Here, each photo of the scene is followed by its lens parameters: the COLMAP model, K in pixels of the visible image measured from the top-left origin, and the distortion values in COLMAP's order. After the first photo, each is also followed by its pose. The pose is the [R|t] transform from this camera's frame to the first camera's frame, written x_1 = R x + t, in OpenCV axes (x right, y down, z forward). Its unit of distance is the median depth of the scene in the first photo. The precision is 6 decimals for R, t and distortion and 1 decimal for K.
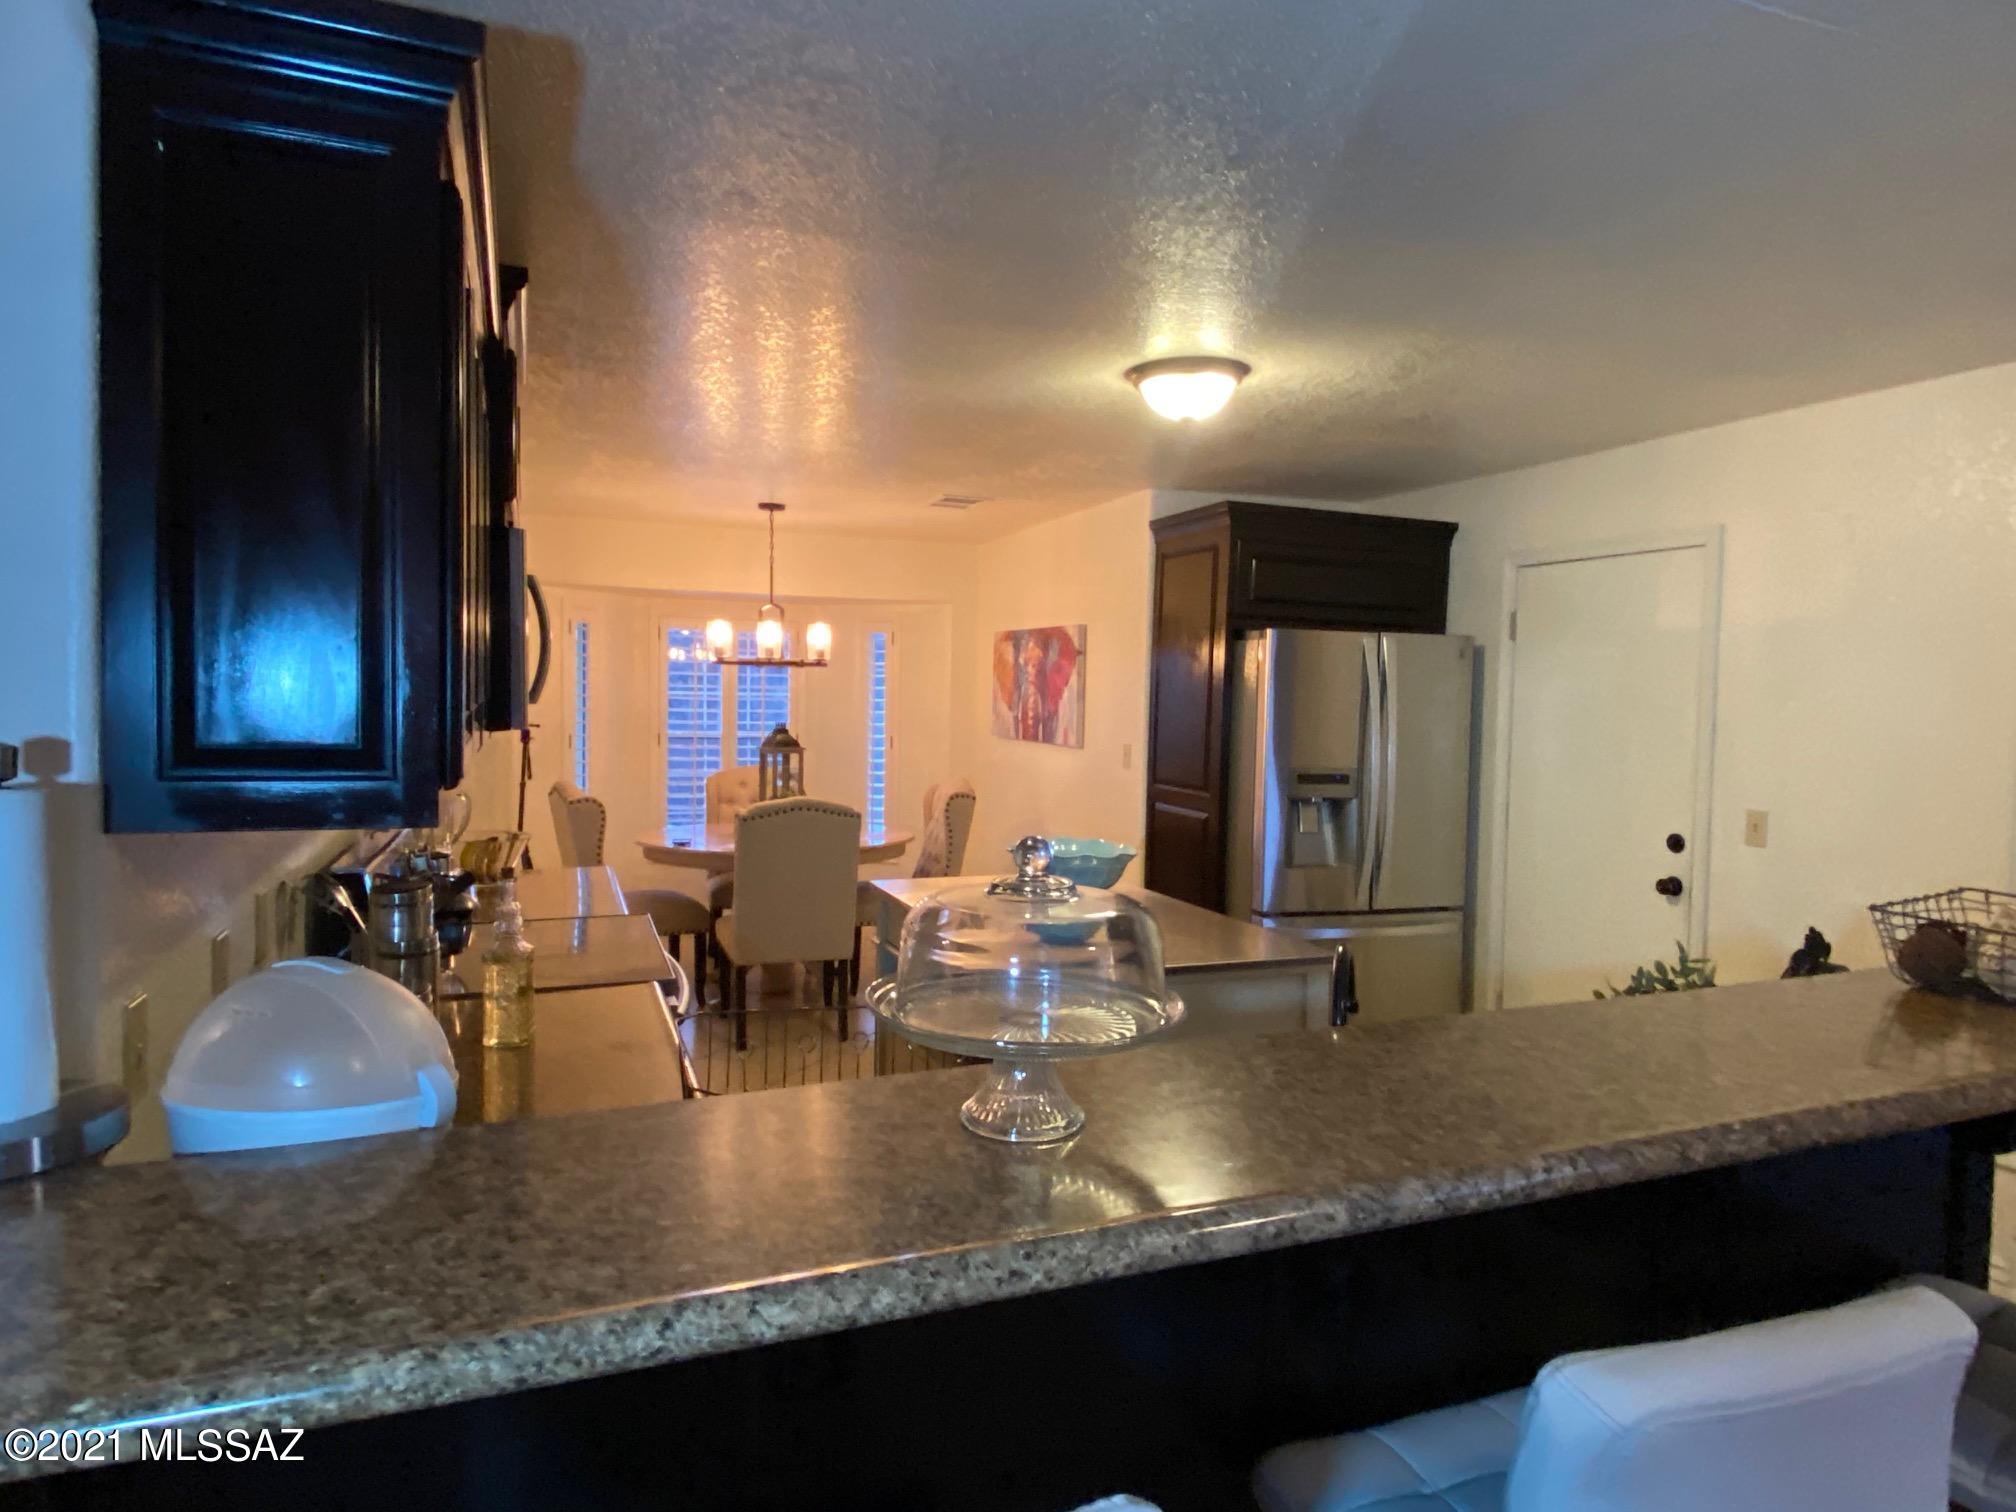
lens RADIAL K [[1204.5, 0, 986.0], [0, 1204.5, 760.3], [0, 0, 1]] dist [0.026541, -0.033016]
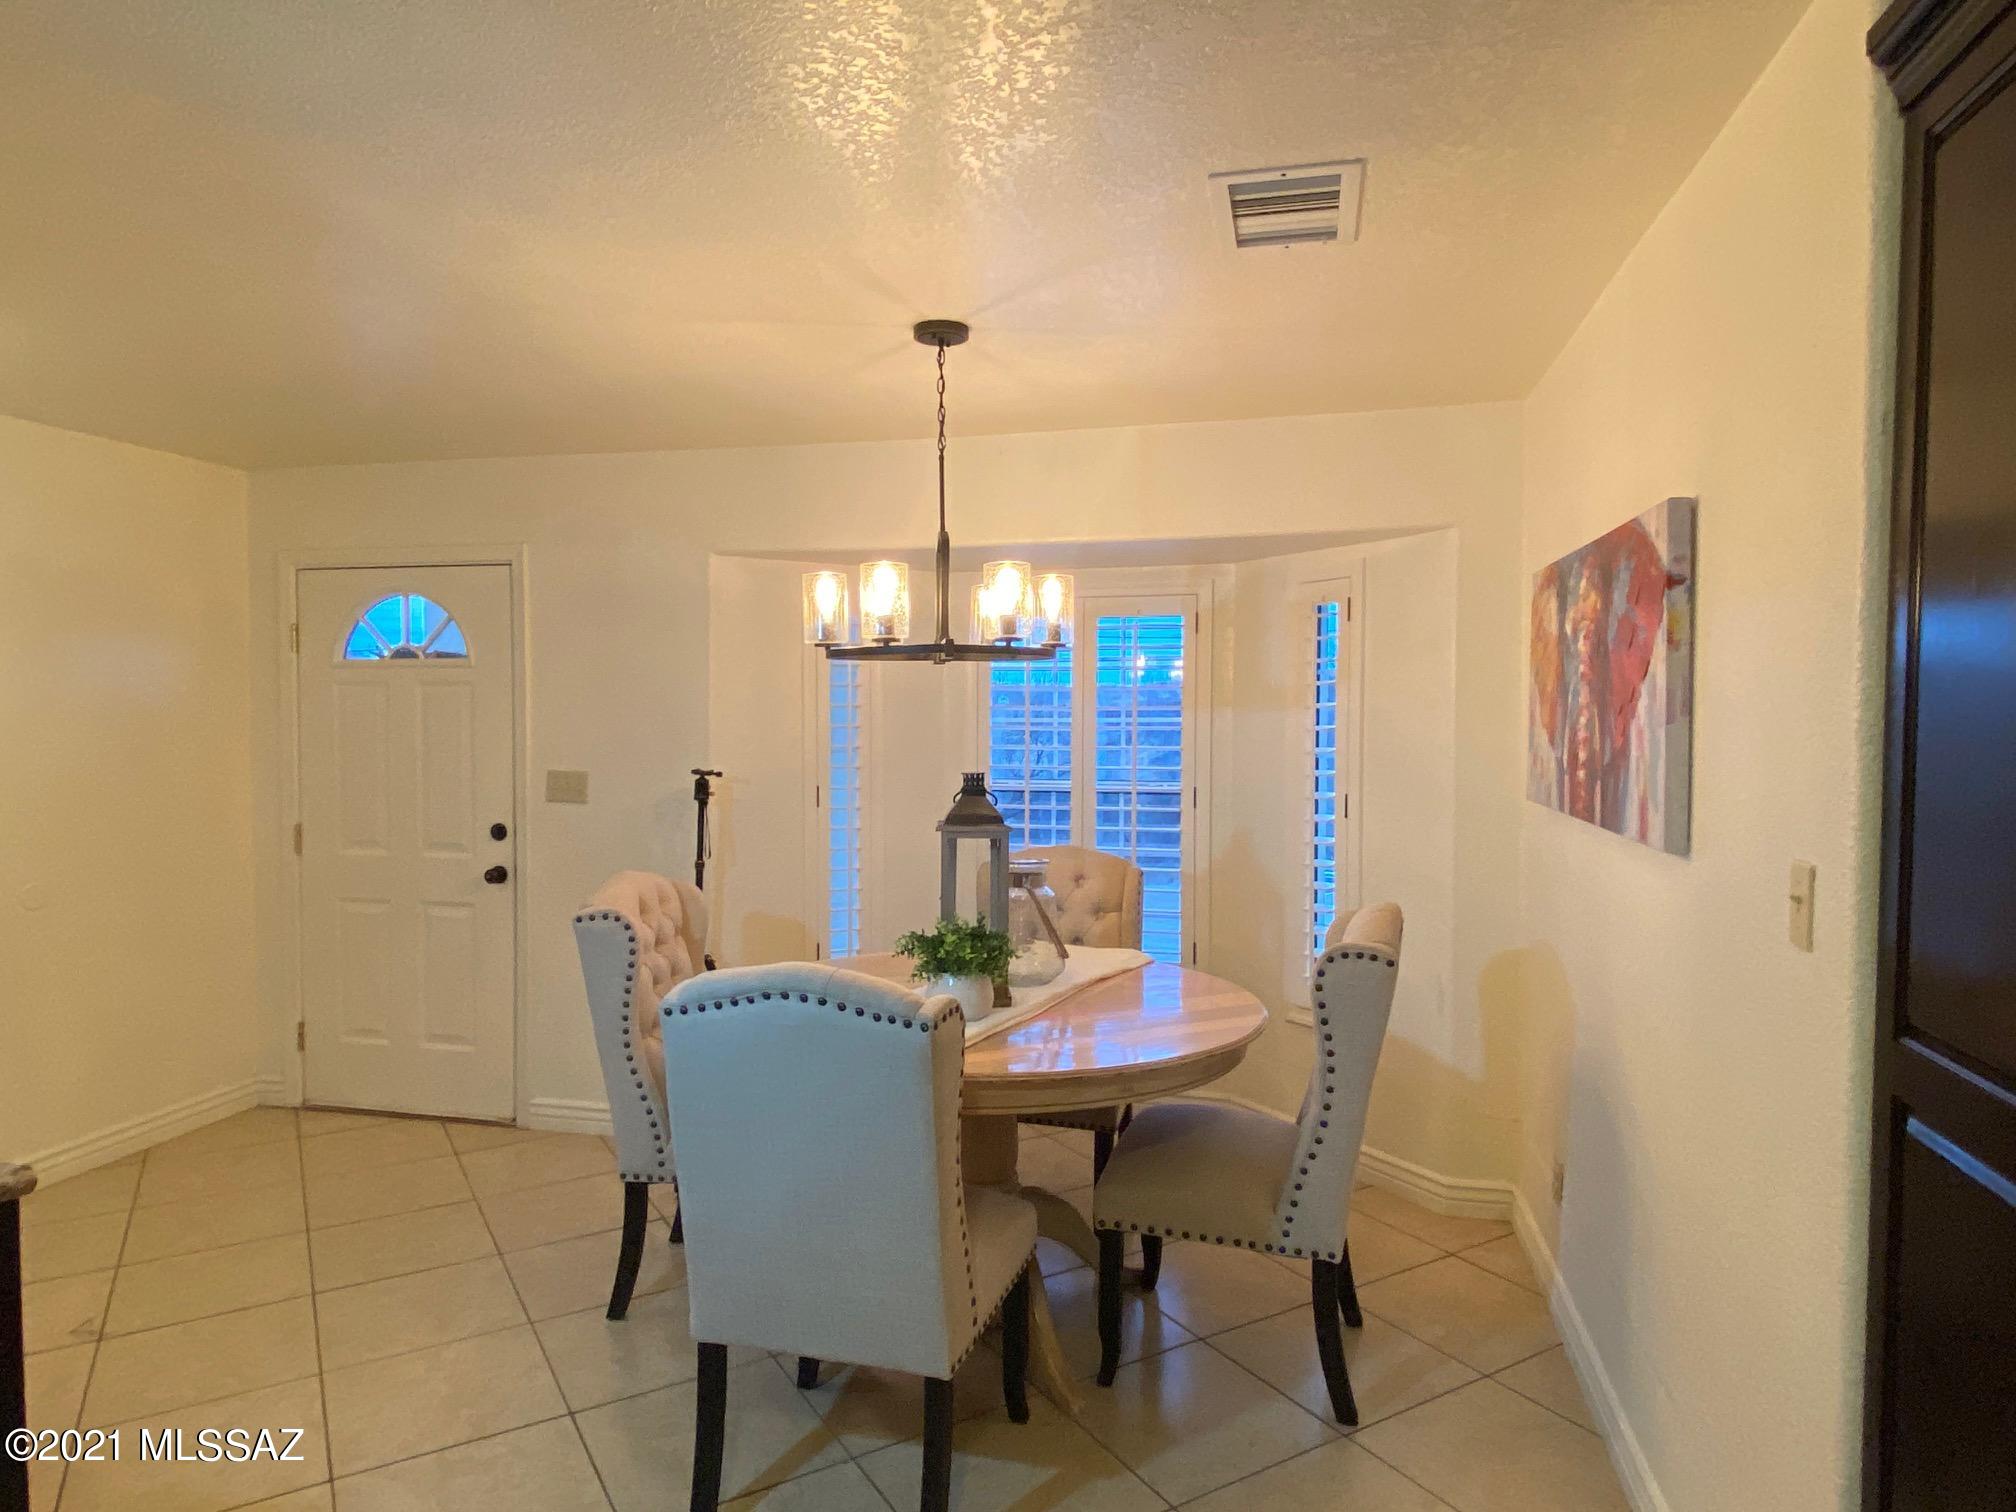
lens RADIAL K [[1204.5, 0, 969.9], [0, 1204.5, 754.6], [0, 0, 1]] dist [0.026541, -0.033016]
pose [[0.825324, 0.000268, -0.564659, 0.107175], [-0.018664, 0.999466, -0.026807, -0.026085], [0.564350, 0.032663, 0.824889, 0.600318]]
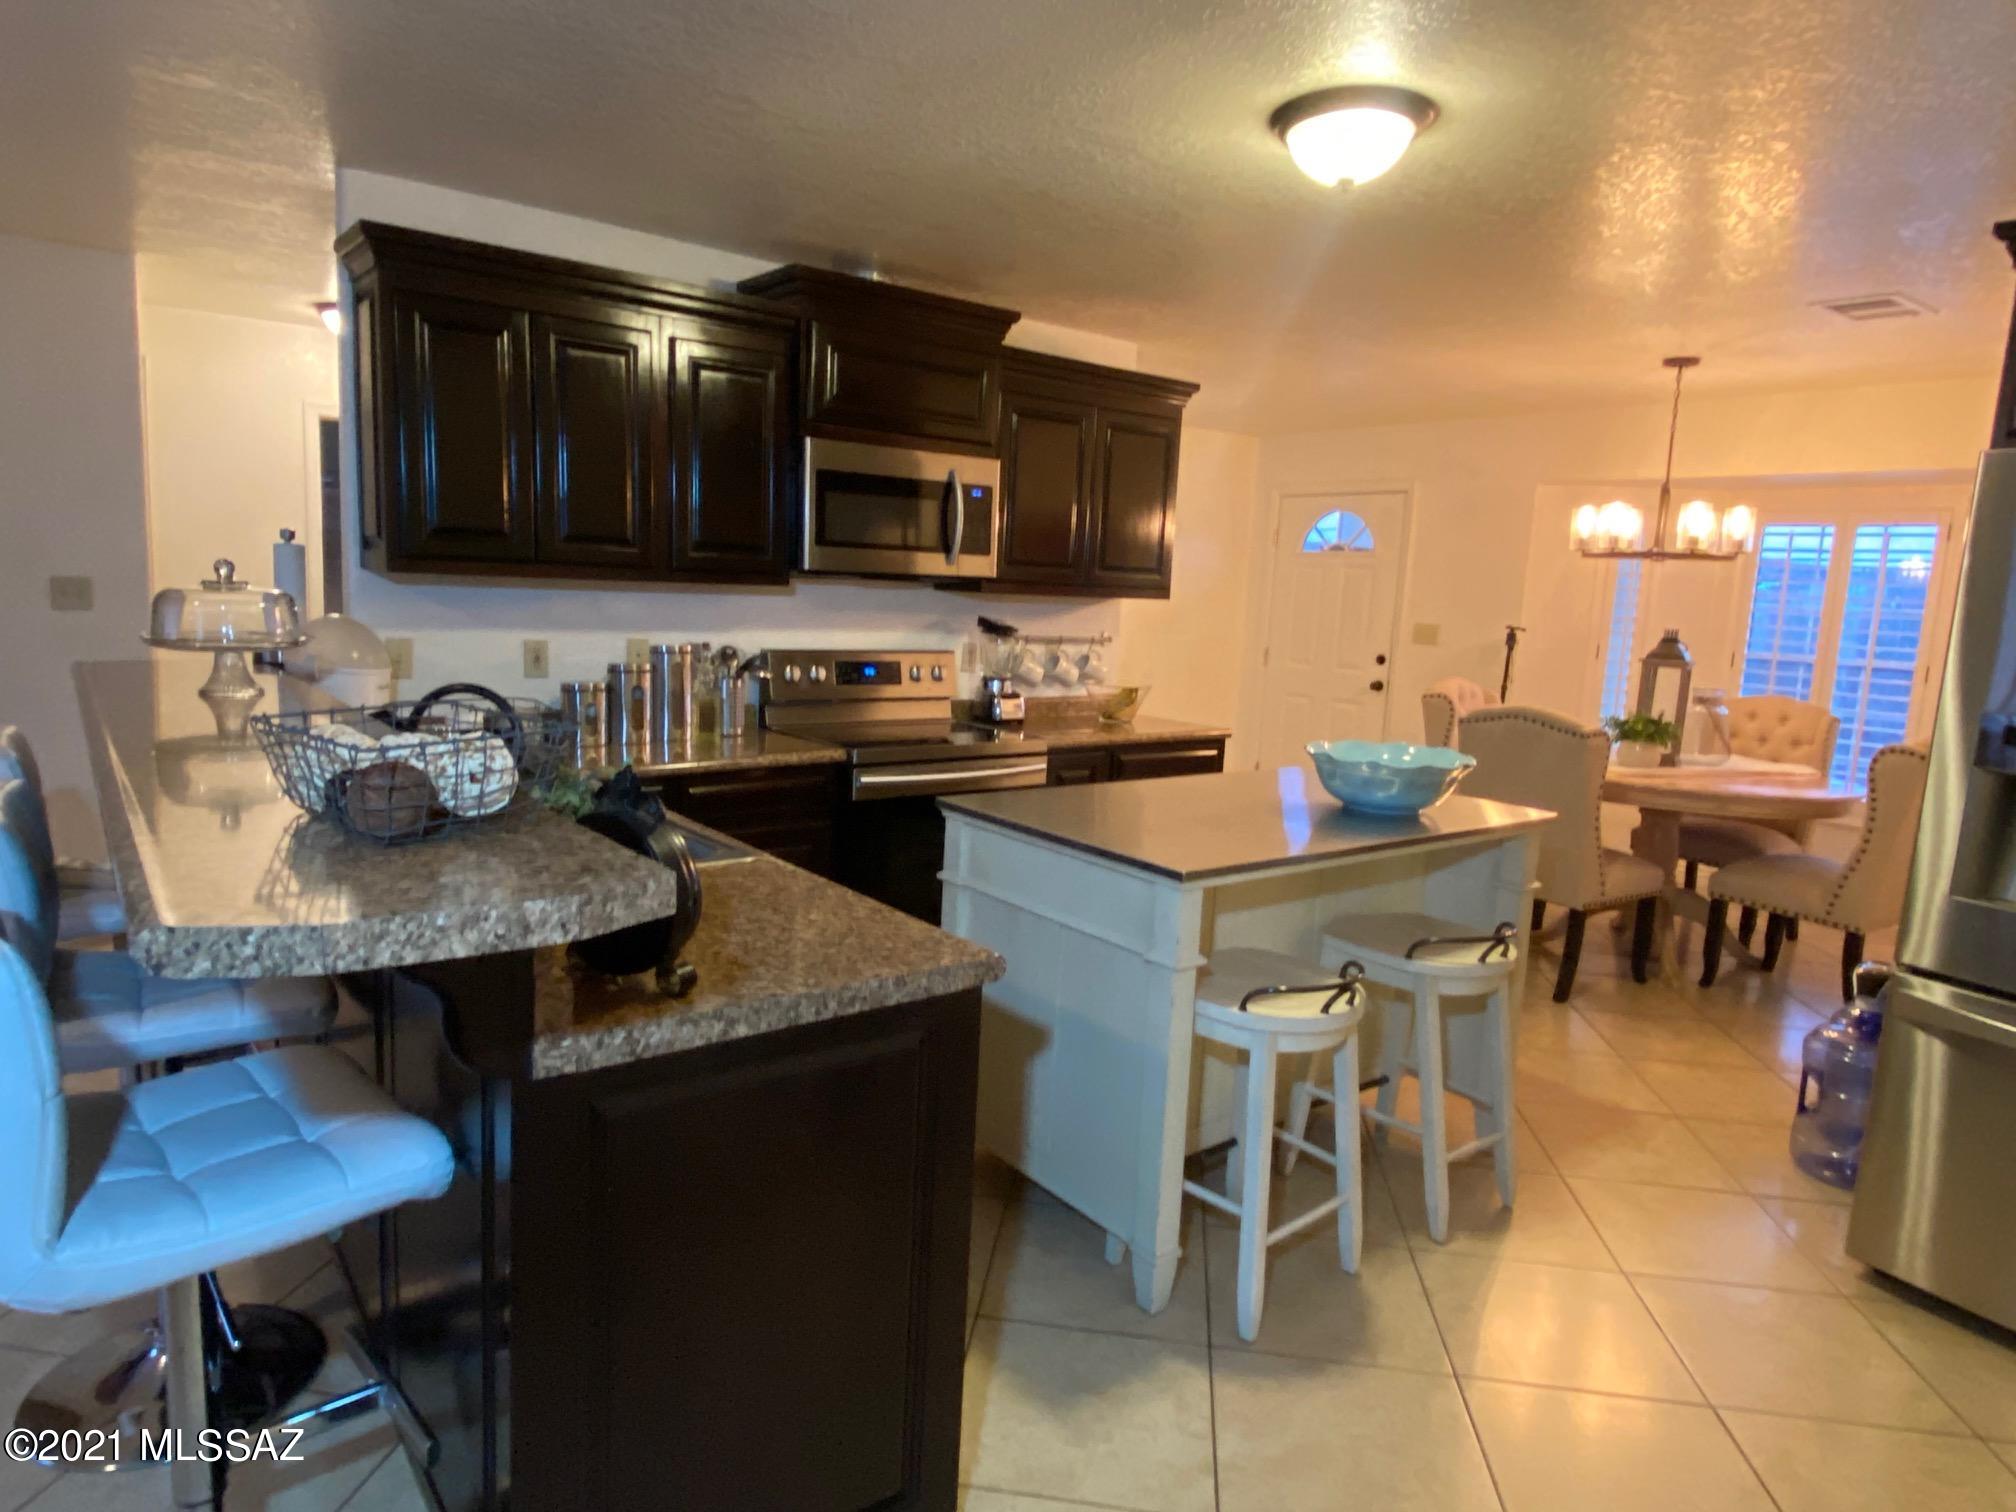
lens RADIAL K [[1204.5, 0, 1004.4], [0, 1204.5, 760.6], [0, 0, 1]] dist [0.026541, -0.033016]
pose [[0.306280, 0.134566, -0.942382, 0.482362], [-0.095833, 0.989288, 0.110118, 0.009405], [0.947105, 0.056585, 0.315895, 0.320688]]
